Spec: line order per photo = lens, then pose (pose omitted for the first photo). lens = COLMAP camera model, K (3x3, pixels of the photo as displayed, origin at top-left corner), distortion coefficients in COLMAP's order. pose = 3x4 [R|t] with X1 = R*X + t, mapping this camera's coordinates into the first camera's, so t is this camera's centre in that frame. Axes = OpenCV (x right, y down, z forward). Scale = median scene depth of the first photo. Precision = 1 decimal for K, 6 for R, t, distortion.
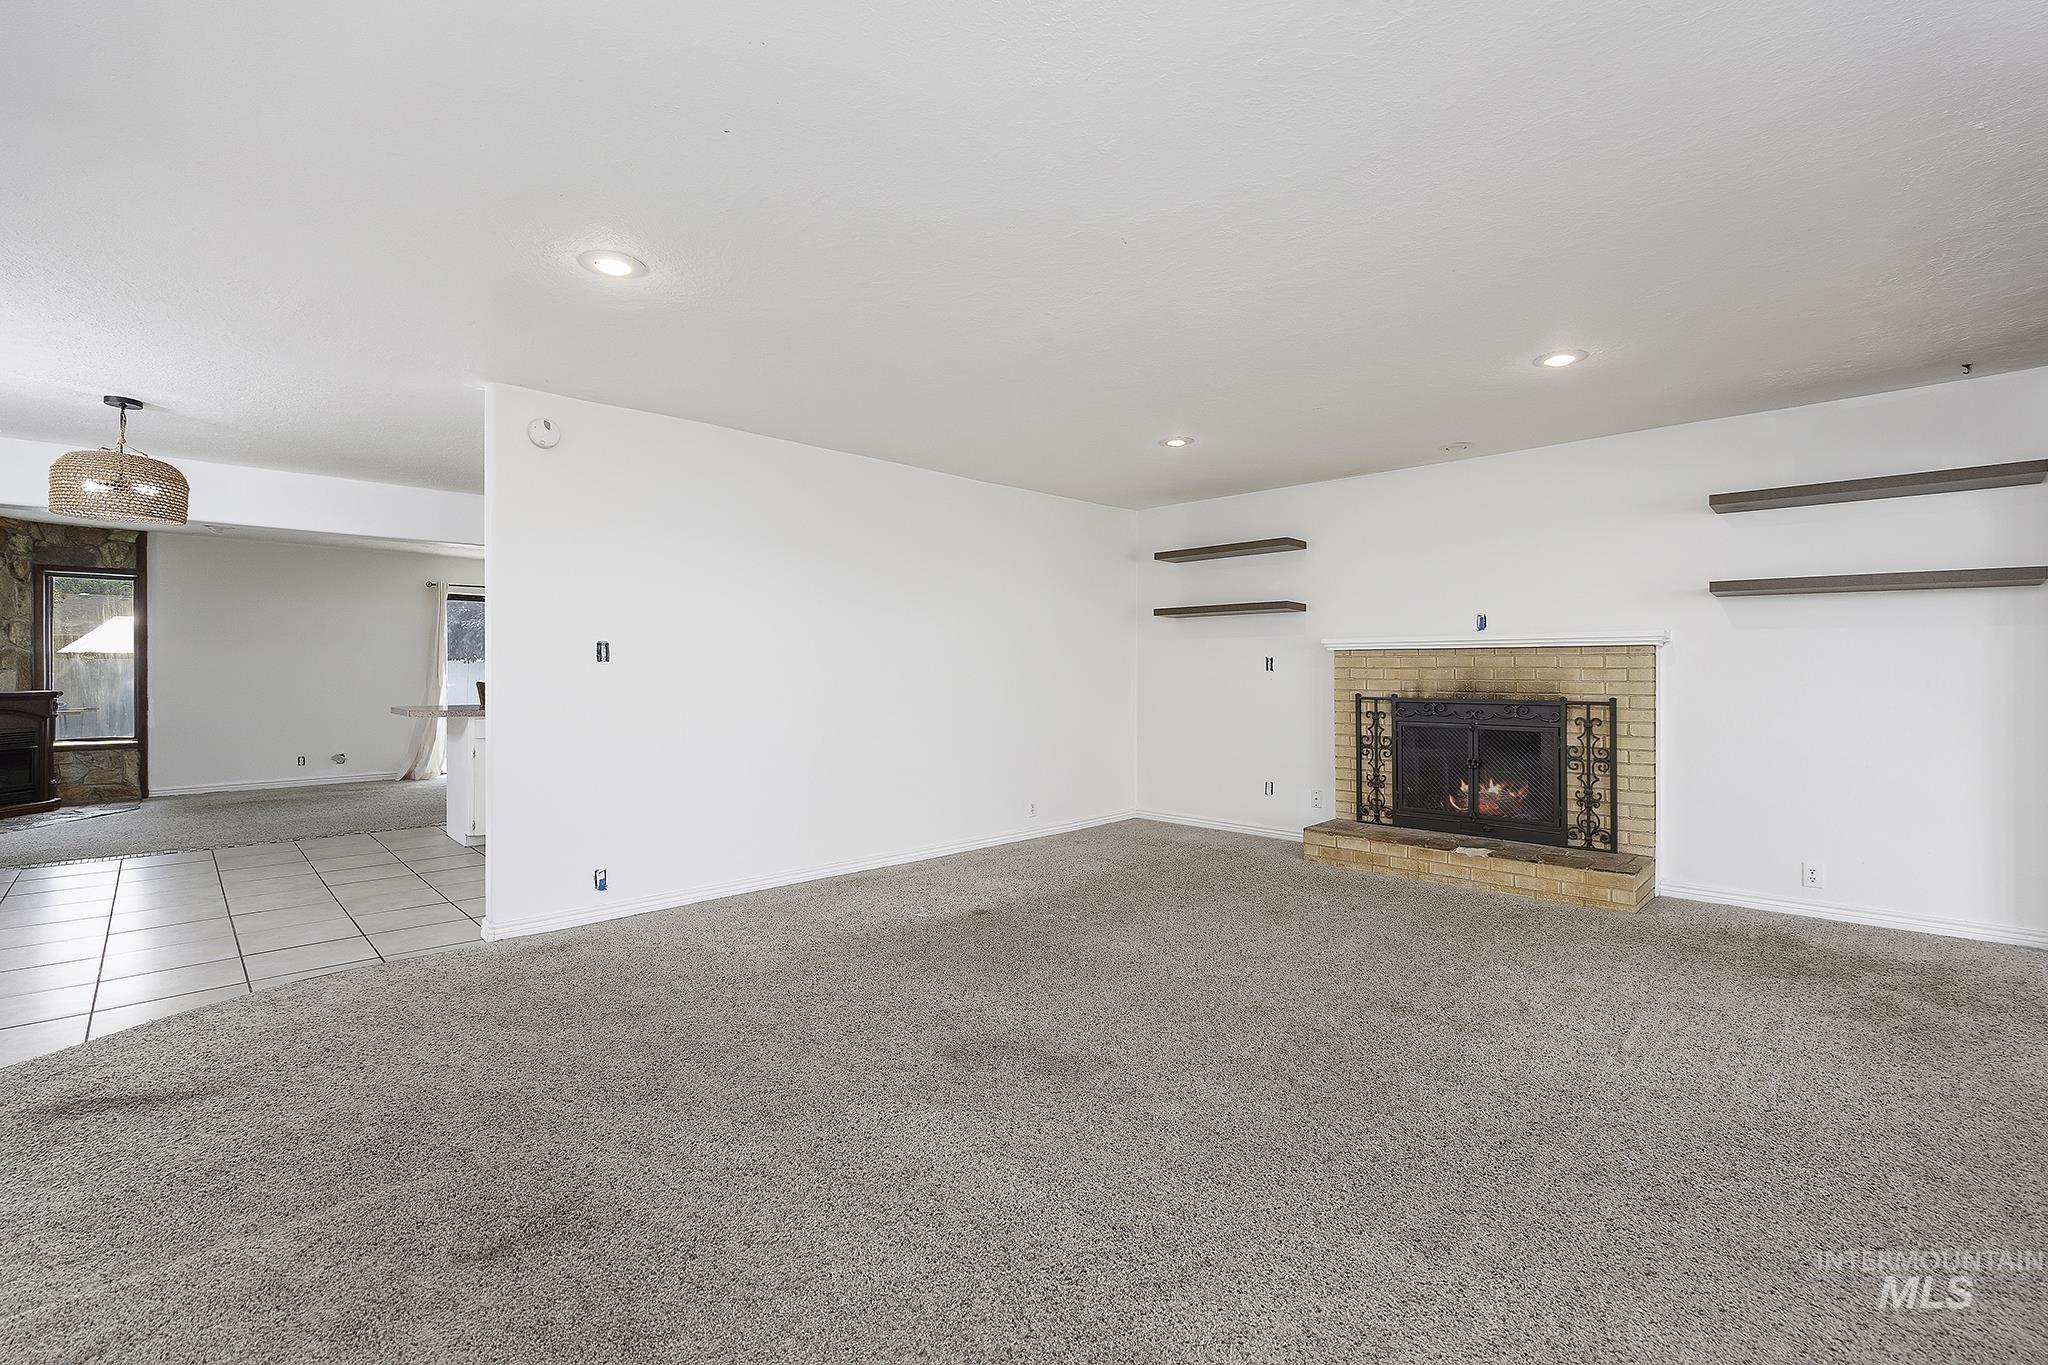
lens RADIAL K [[861.9, 0, 1047.4], [0, 861.9, 667.2], [0, 0, 1]] dist [-0.012230, -0.001006]
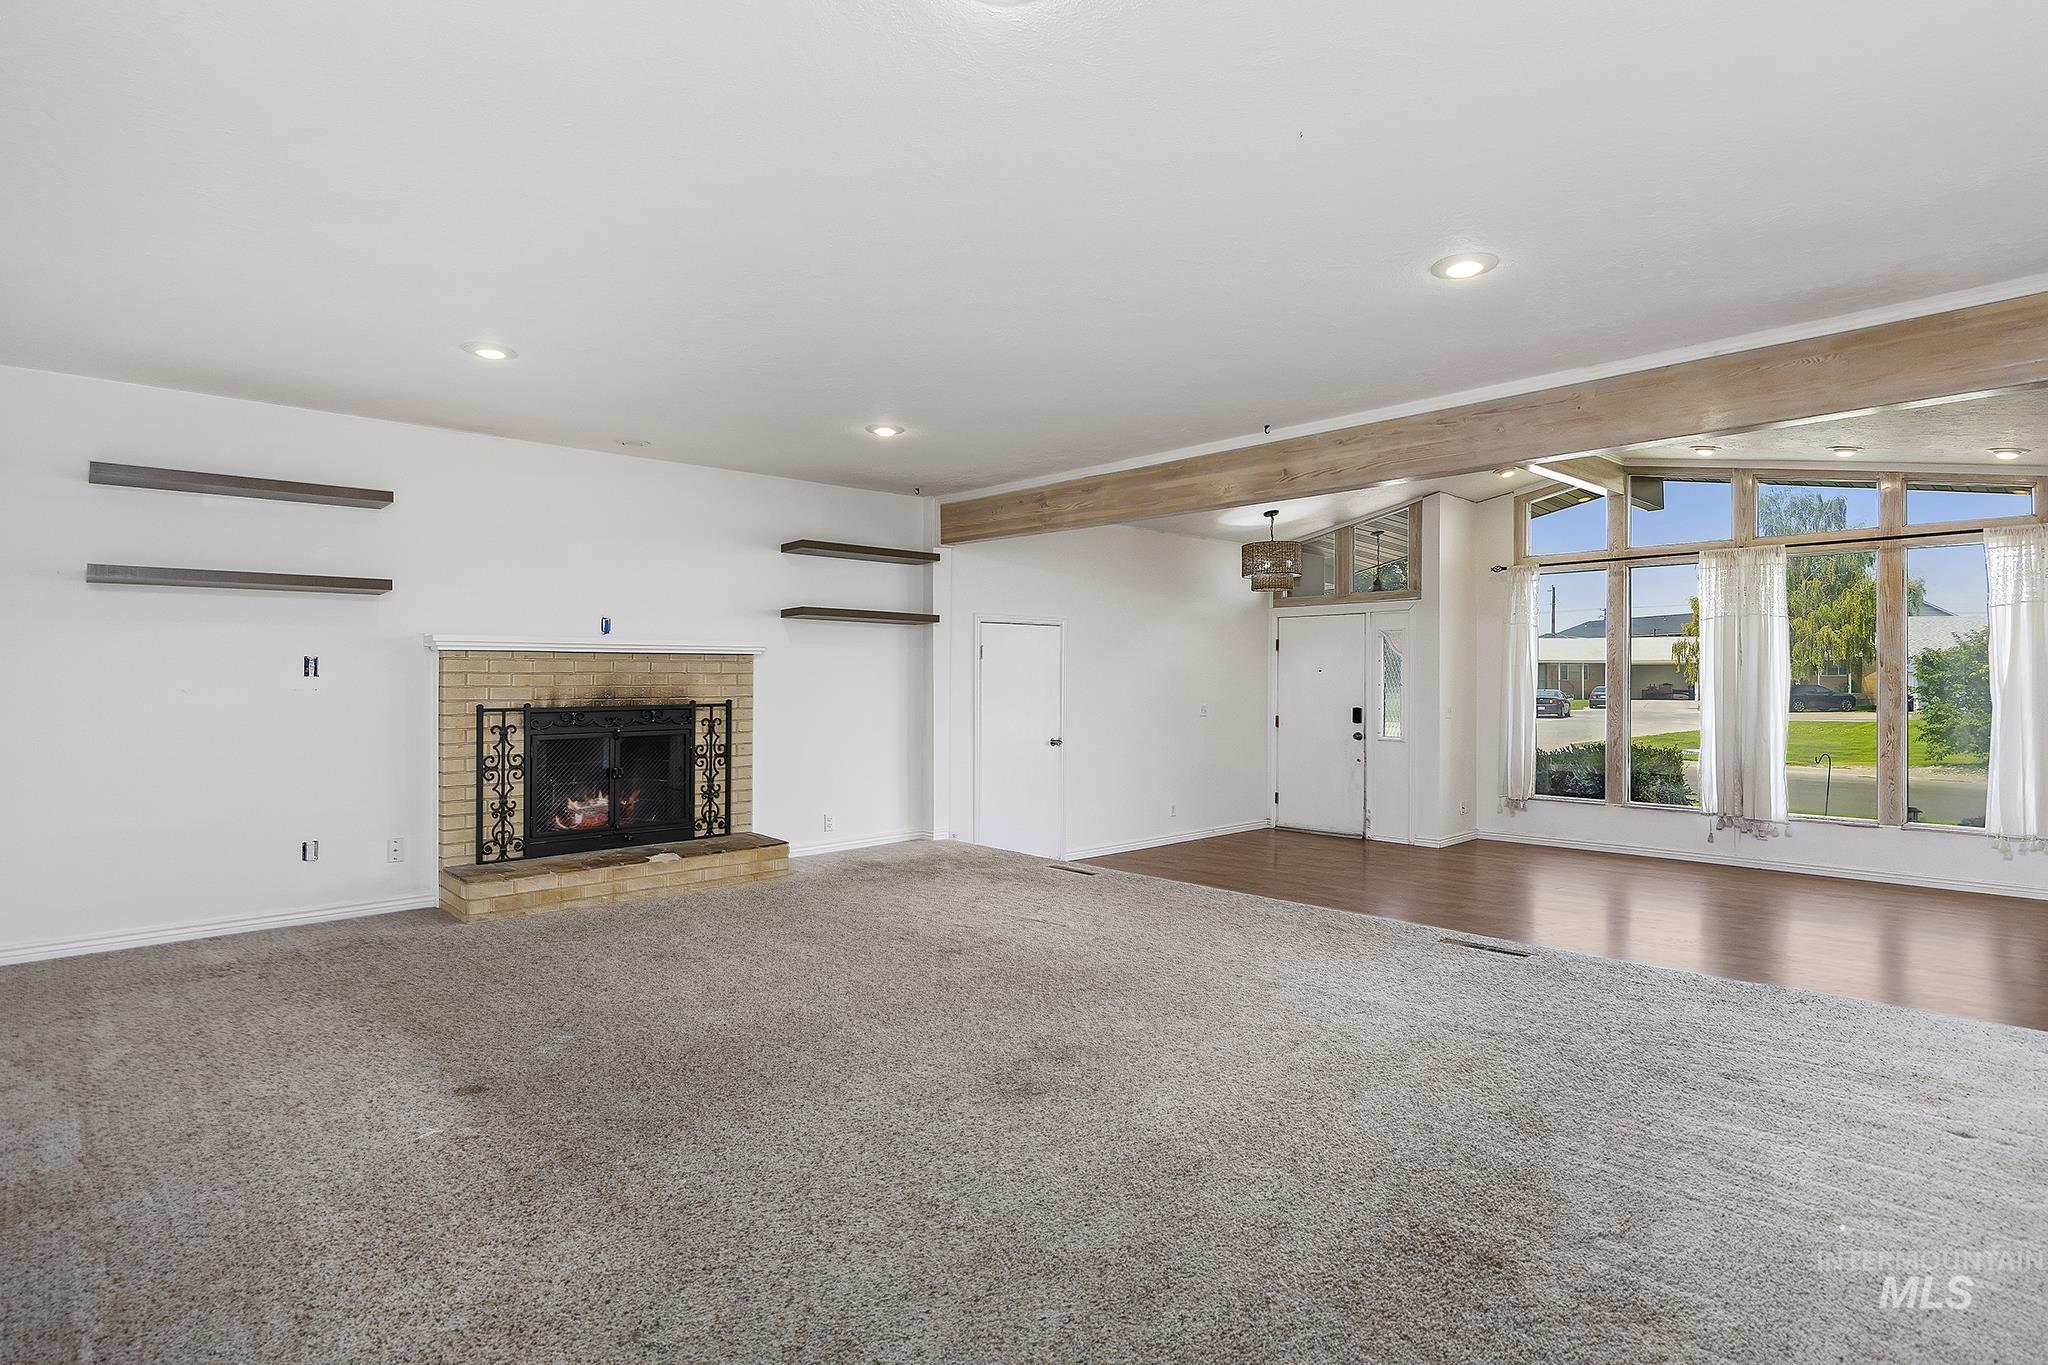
lens RADIAL K [[1020.8, 0, 1013.2], [0, 1020.8, 676.4], [0, 0, 1]] dist [-0.012076, 0.002064]
pose [[0.063473, -0.001183, 0.997983, -0.607450], [-0.001985, 0.999997, 0.001312, 0.002027], [-0.997982, -0.002064, 0.063471, 0.482115]]
